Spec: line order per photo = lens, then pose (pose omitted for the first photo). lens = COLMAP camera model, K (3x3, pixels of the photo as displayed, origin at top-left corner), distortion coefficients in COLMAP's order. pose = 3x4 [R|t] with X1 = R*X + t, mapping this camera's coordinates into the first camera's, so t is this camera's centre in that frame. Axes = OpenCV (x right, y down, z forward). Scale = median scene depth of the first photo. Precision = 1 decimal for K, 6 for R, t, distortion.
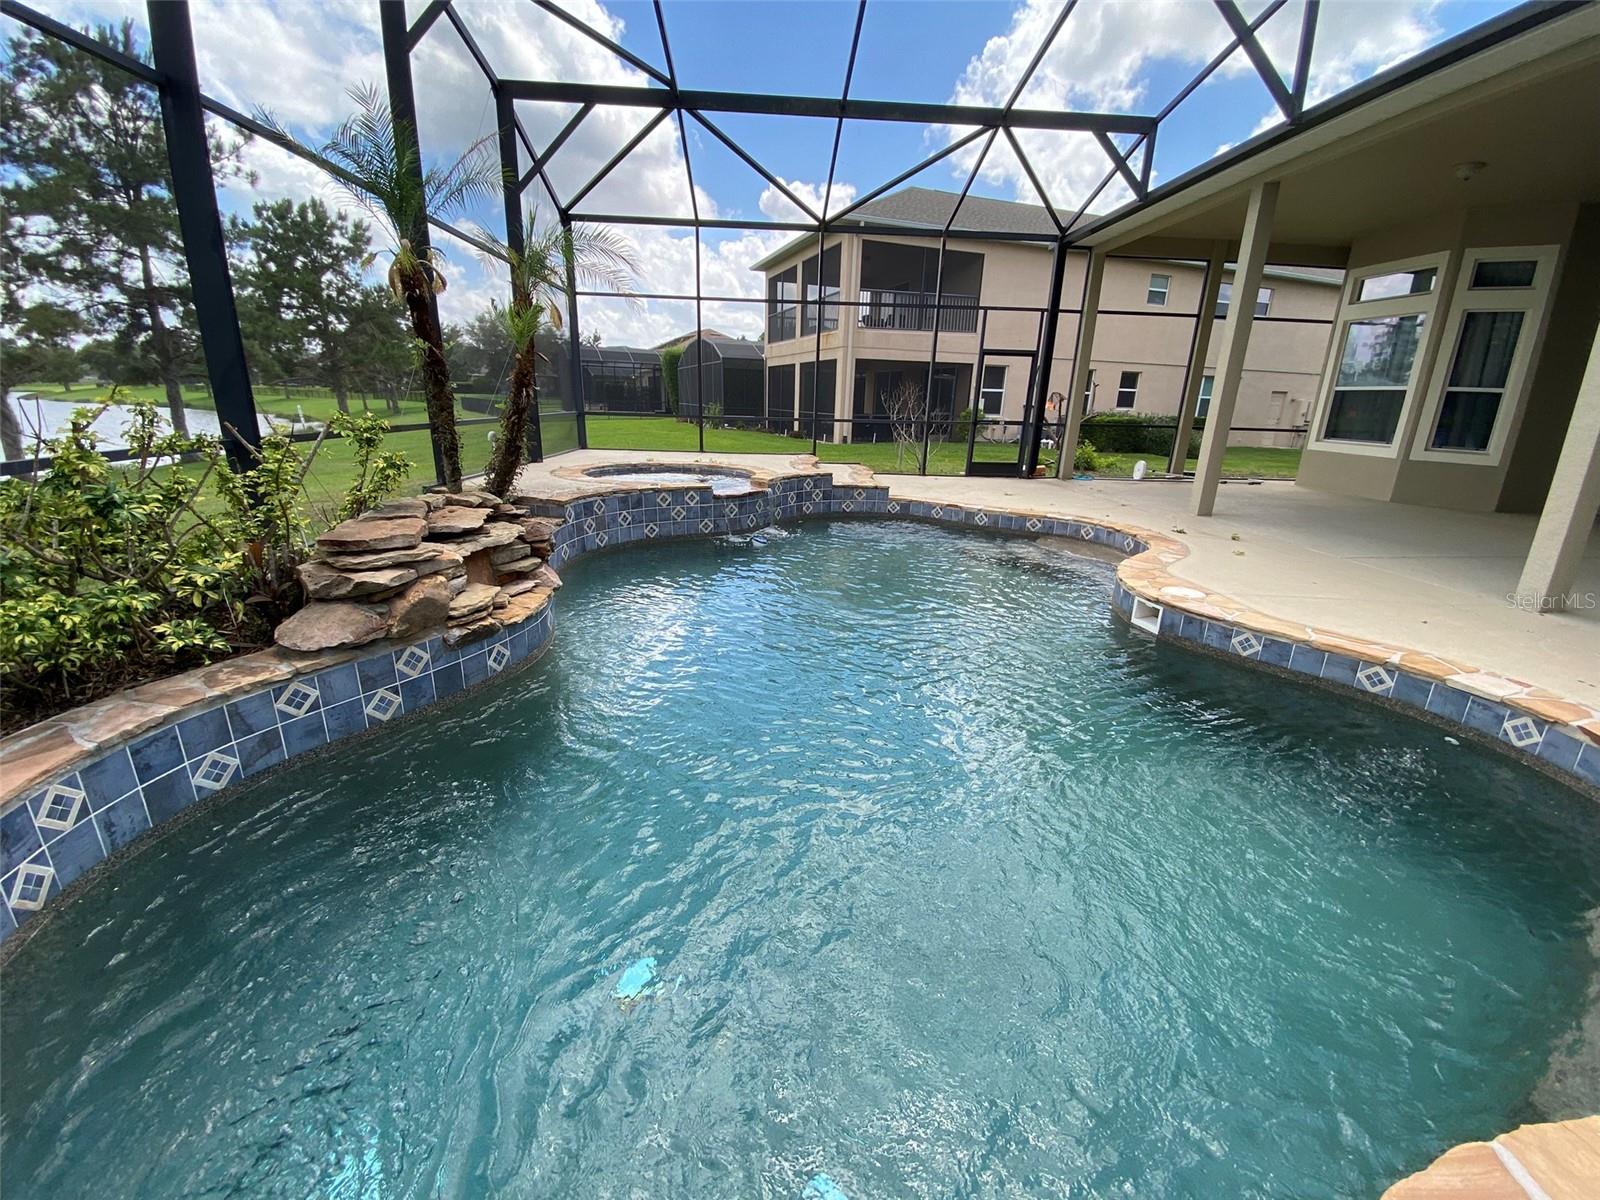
lens RADIAL K [[650.9, 0, 798.0], [0, 650.9, 595.5], [0, 0, 1]] dist [0.018119, -0.018769]
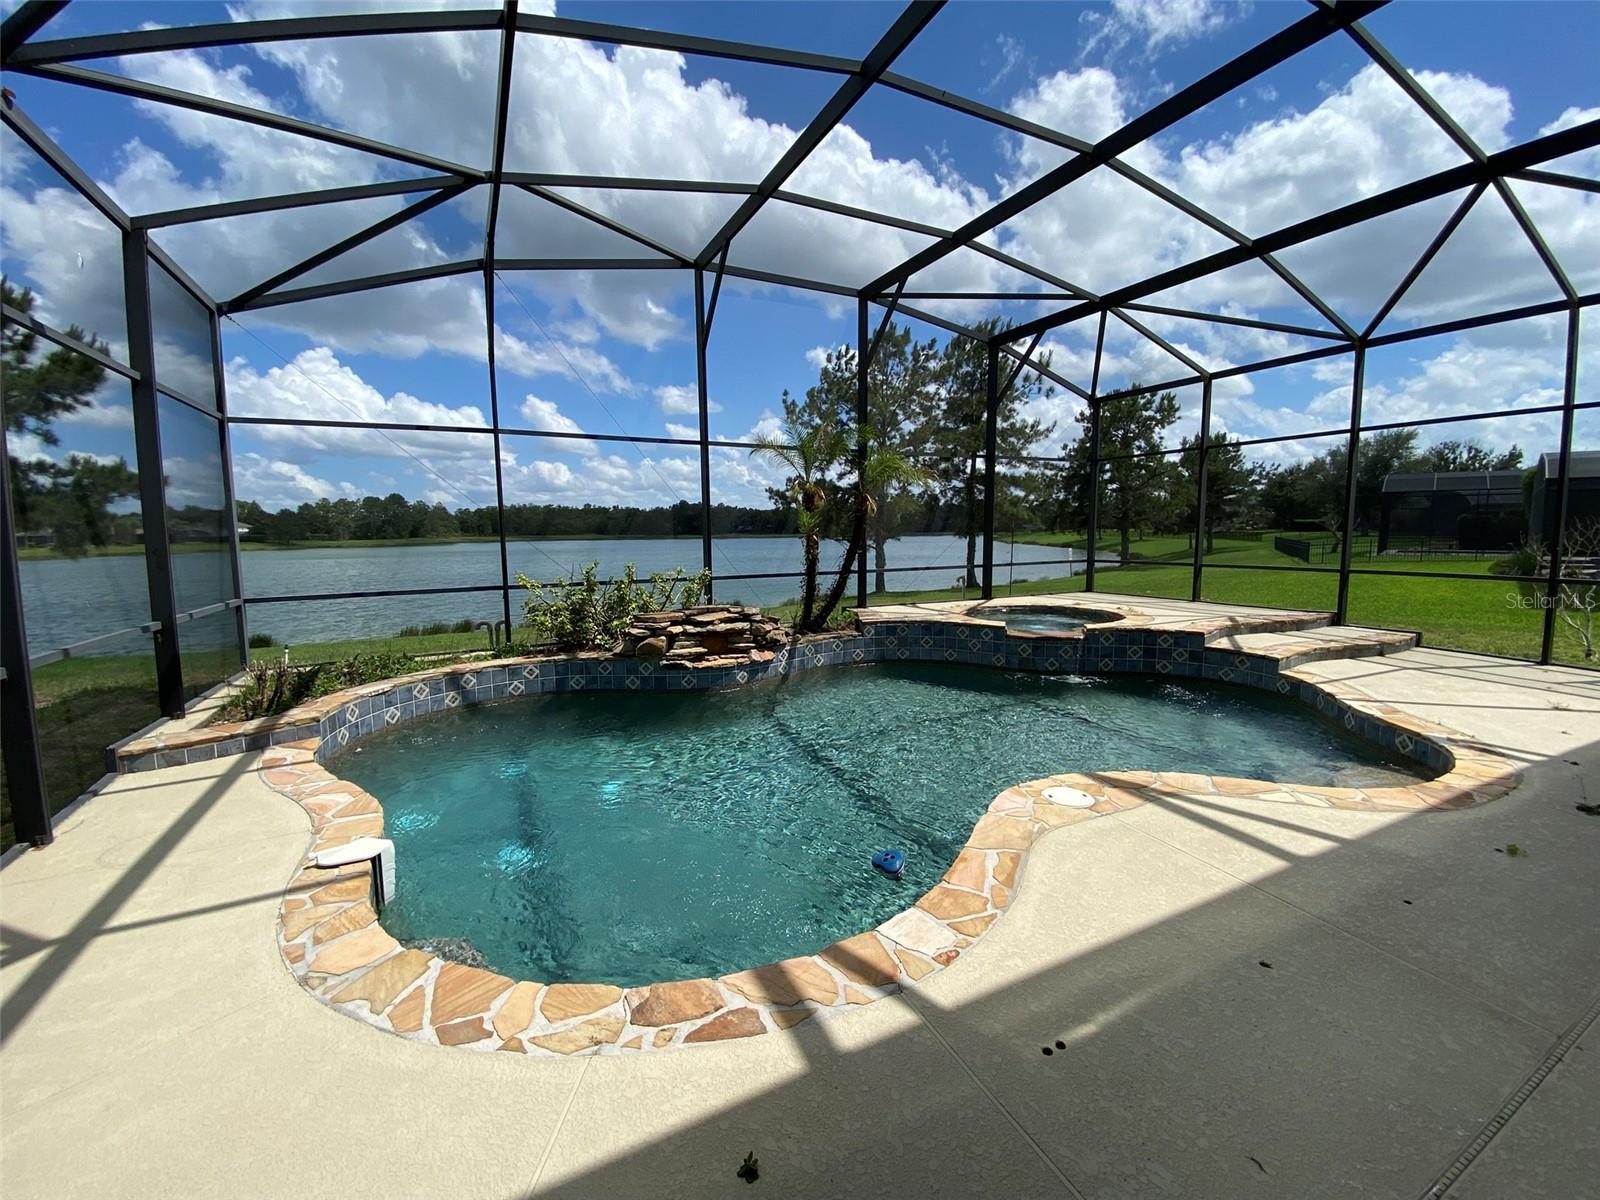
lens RADIAL K [[650.9, 0, 799.7], [0, 650.9, 593.9], [0, 0, 1]] dist [0.018119, -0.018769]
pose [[0.396954, 0.059663, -0.915897, 0.780673], [-0.244678, 0.968653, -0.042945, -0.087193], [0.884624, 0.241147, 0.399109, 0.207372]]
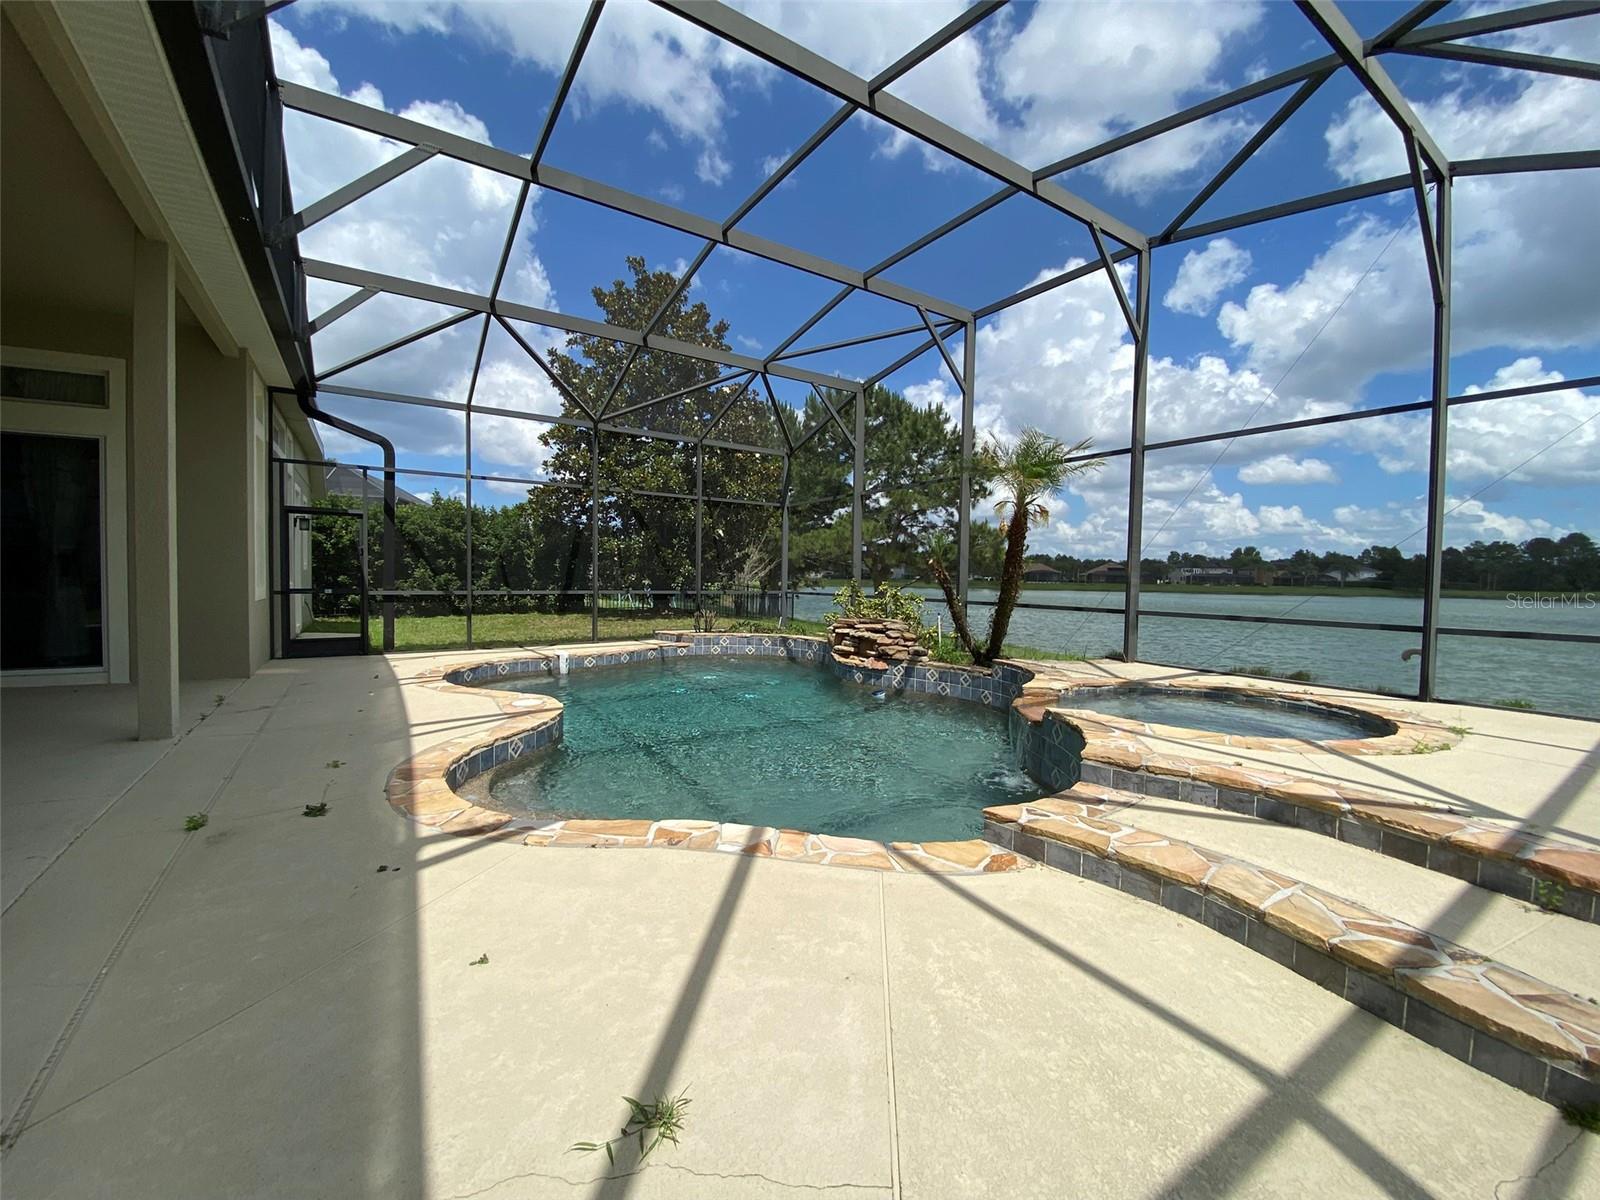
lens RADIAL K [[650.9, 0, 796.8], [0, 650.9, 604.2], [0, 0, 1]] dist [0.018119, -0.018769]
pose [[-0.869096, -0.016468, -0.494370, 0.511606], [-0.179246, 0.942001, 0.283734, -0.448751], [0.461025, 0.335205, -0.821641, 1.514029]]
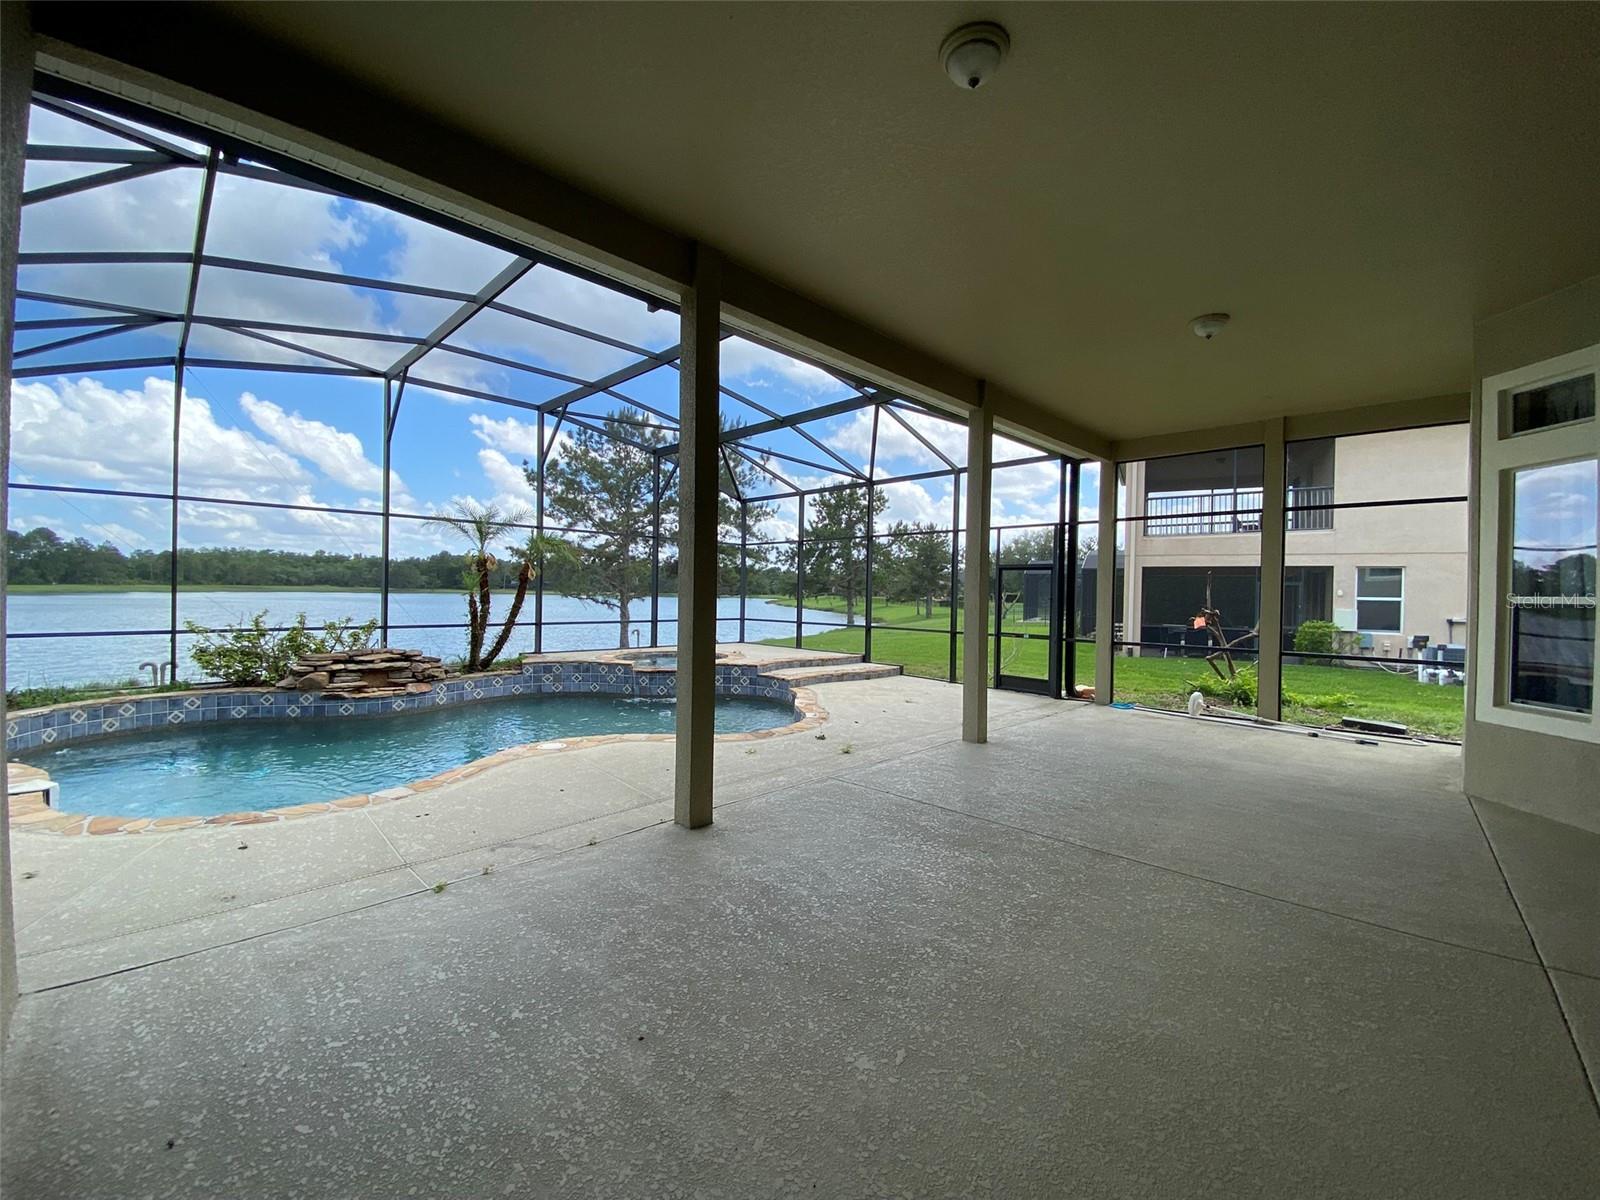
lens RADIAL K [[650.9, 0, 802.3], [0, 650.9, 600.7], [0, 0, 1]] dist [0.018119, -0.018769]
pose [[0.665312, -0.004646, -0.746551, 1.324892], [-0.215730, 0.956125, -0.198205, -0.094501], [0.714717, 0.292921, 0.635120, 0.258560]]
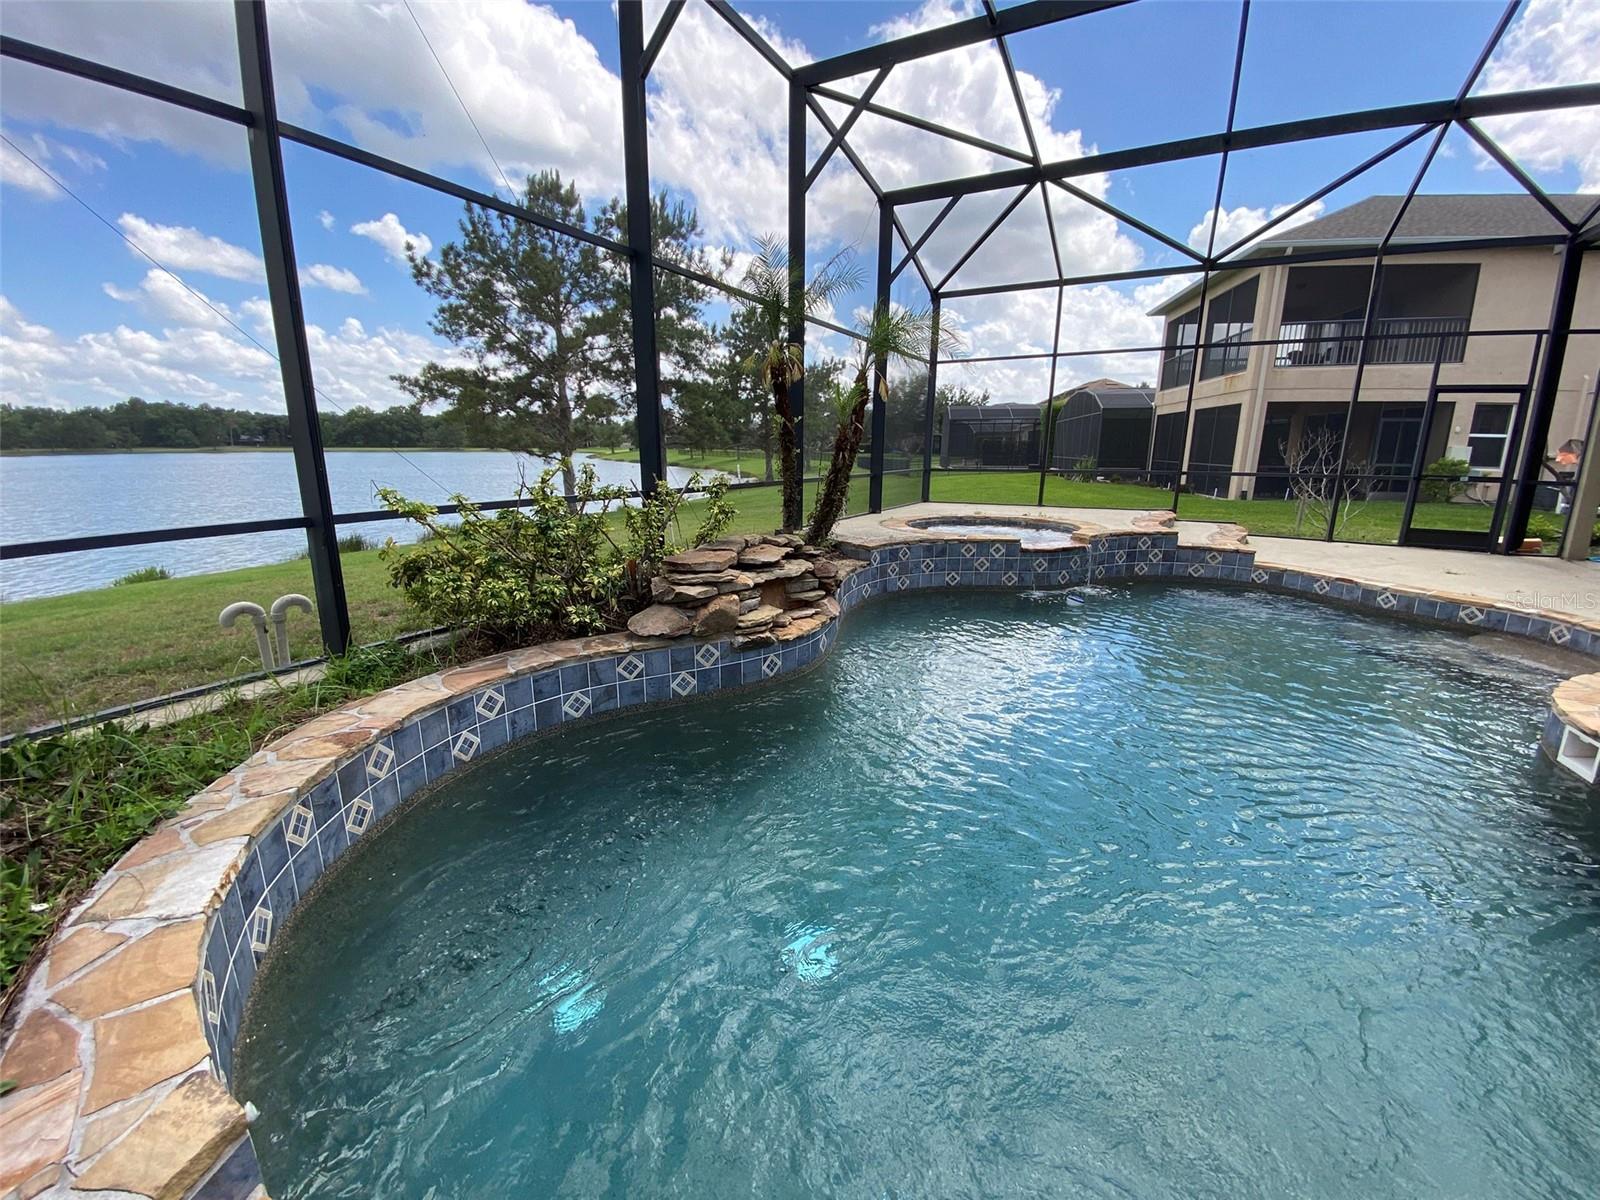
lens RADIAL K [[650.9, 0, 798.2], [0, 650.9, 593.3], [0, 0, 1]] dist [0.018119, -0.018769]
pose [[0.848704, 0.094073, -0.520434, 0.106002], [-0.136069, 0.989766, -0.042986, 0.002649], [0.511064, 0.107298, 0.852819, -0.020670]]
